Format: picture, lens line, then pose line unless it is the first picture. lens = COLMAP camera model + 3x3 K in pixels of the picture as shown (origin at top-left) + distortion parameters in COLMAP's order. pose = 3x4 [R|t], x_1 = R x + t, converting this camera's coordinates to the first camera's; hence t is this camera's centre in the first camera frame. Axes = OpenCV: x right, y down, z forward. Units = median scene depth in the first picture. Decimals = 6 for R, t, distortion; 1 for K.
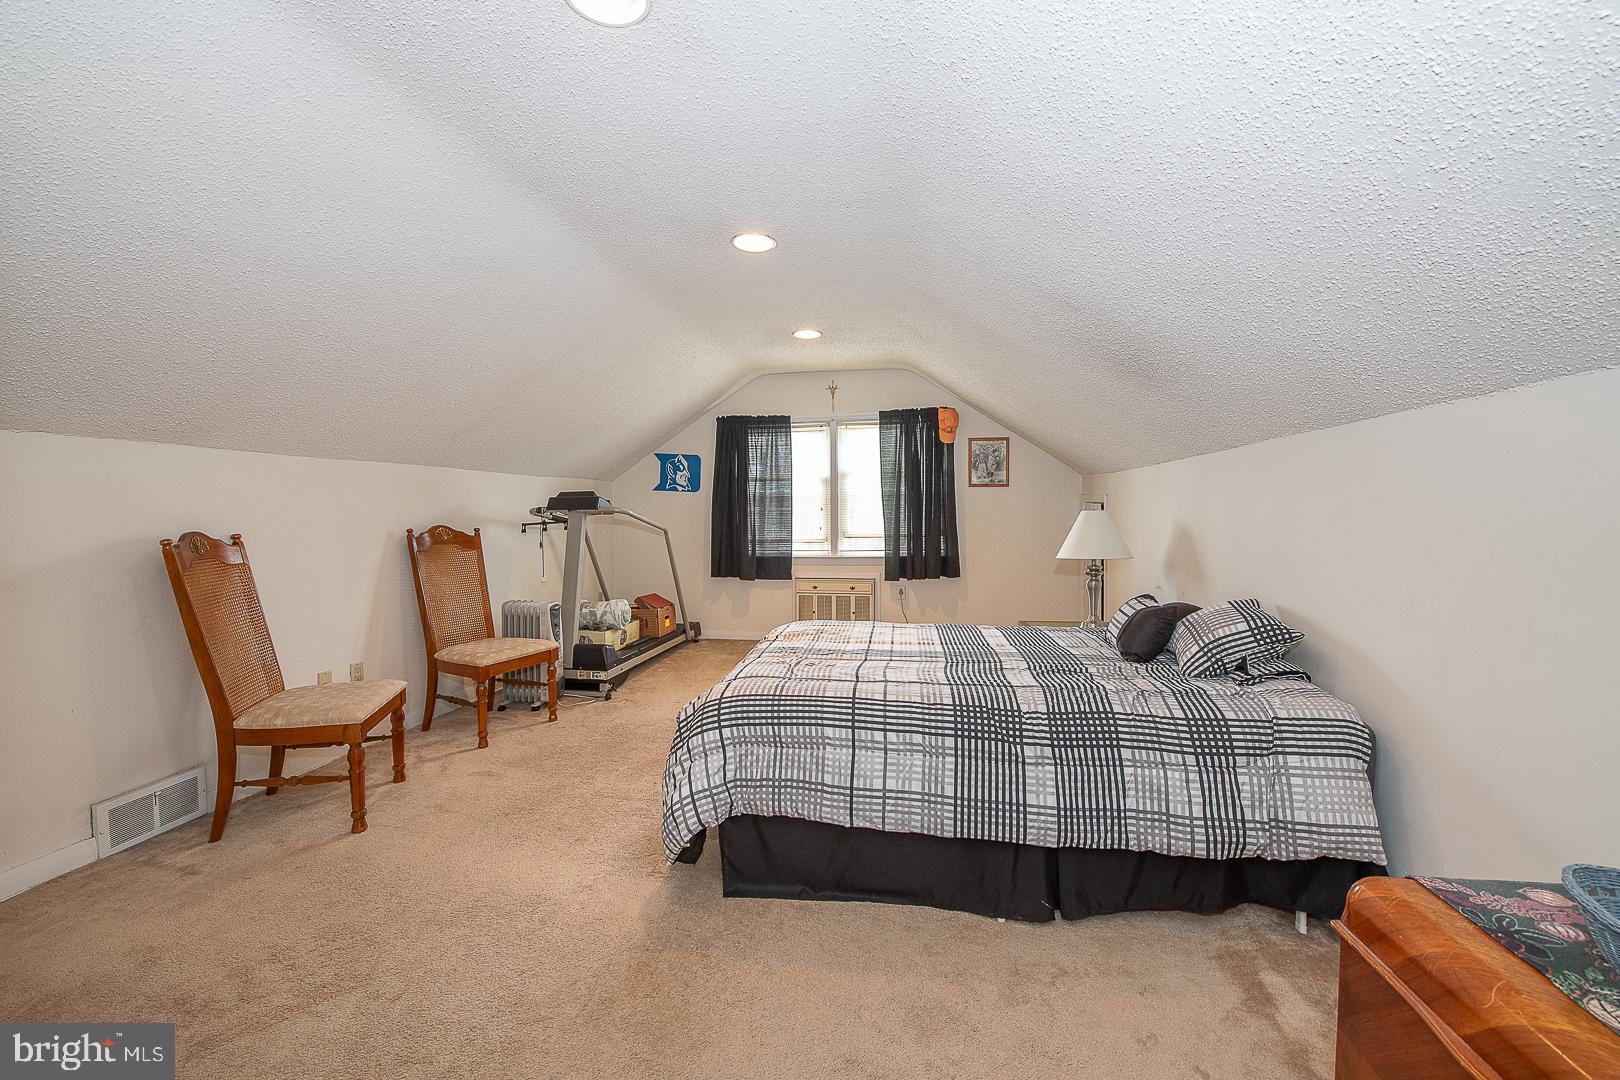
lens RADIAL K [[656.6, 0, 811.4], [0, 656.6, 530.9], [0, 0, 1]] dist [-0.002975, -0.000099]
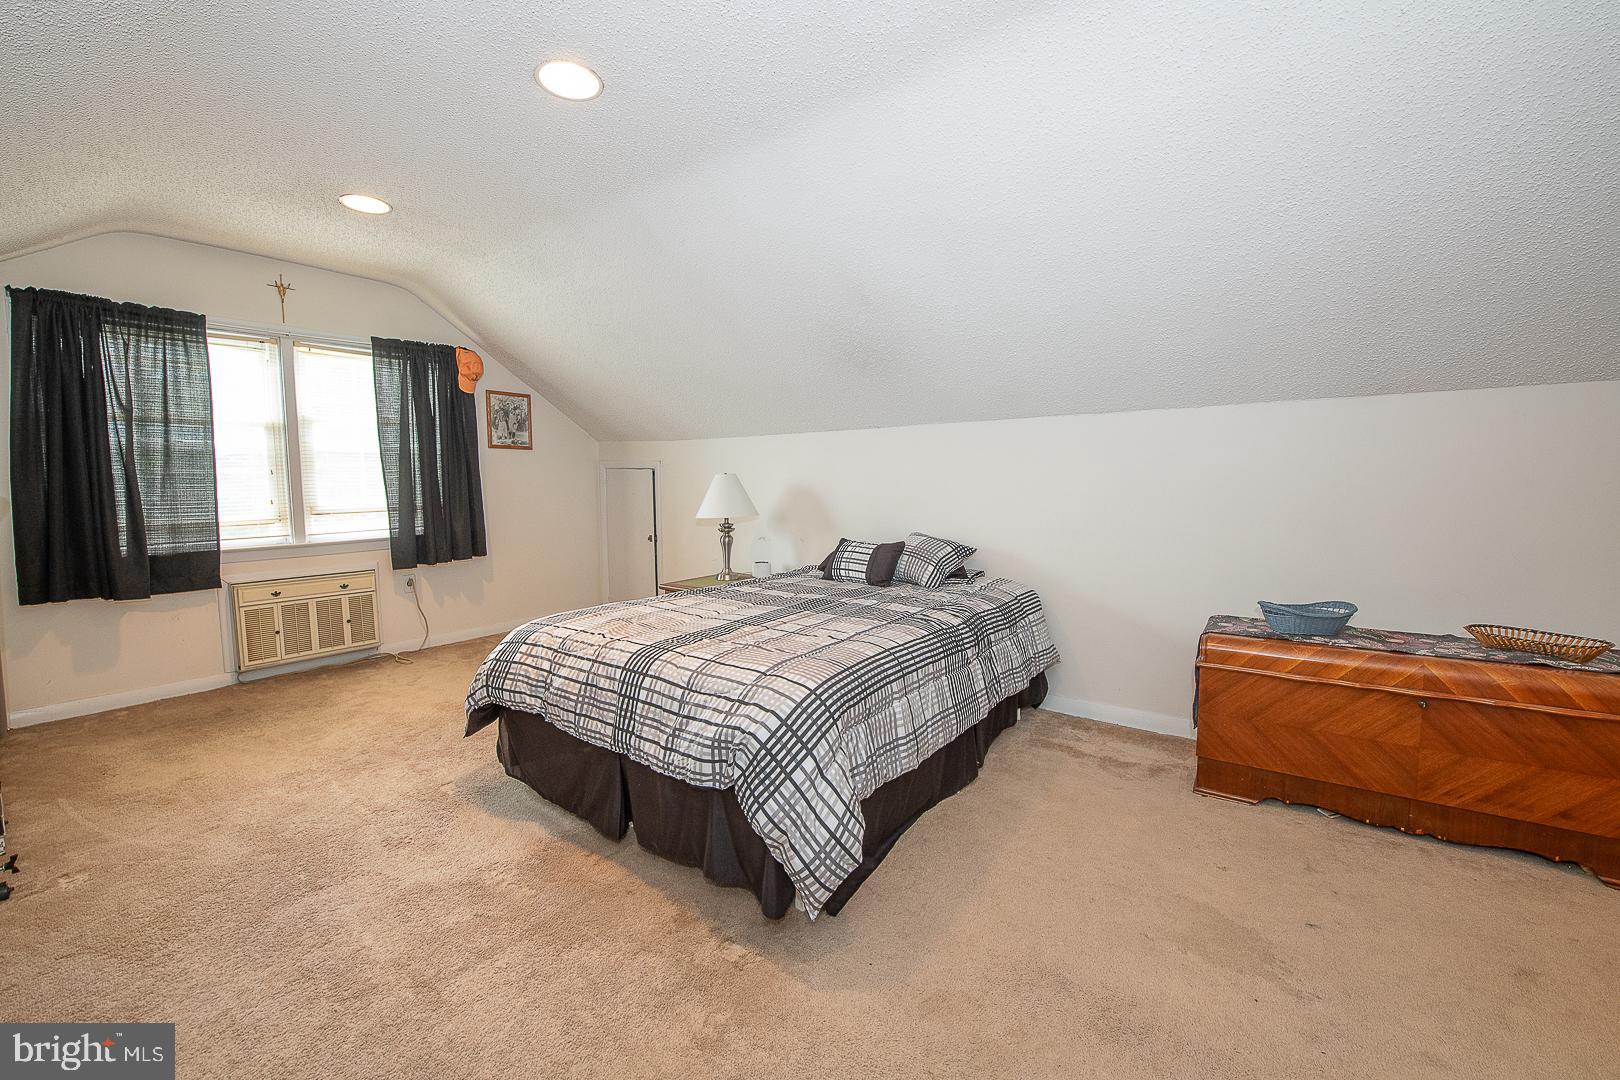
lens RADIAL K [[656.6, 0, 812.3], [0, 656.6, 530.0], [0, 0, 1]] dist [-0.002975, -0.000099]
pose [[0.444142, -0.065830, 0.893535, -0.336448], [0.030947, 0.997829, 0.058131, 0.002318], [-0.895422, 0.001834, 0.445215, 0.247706]]
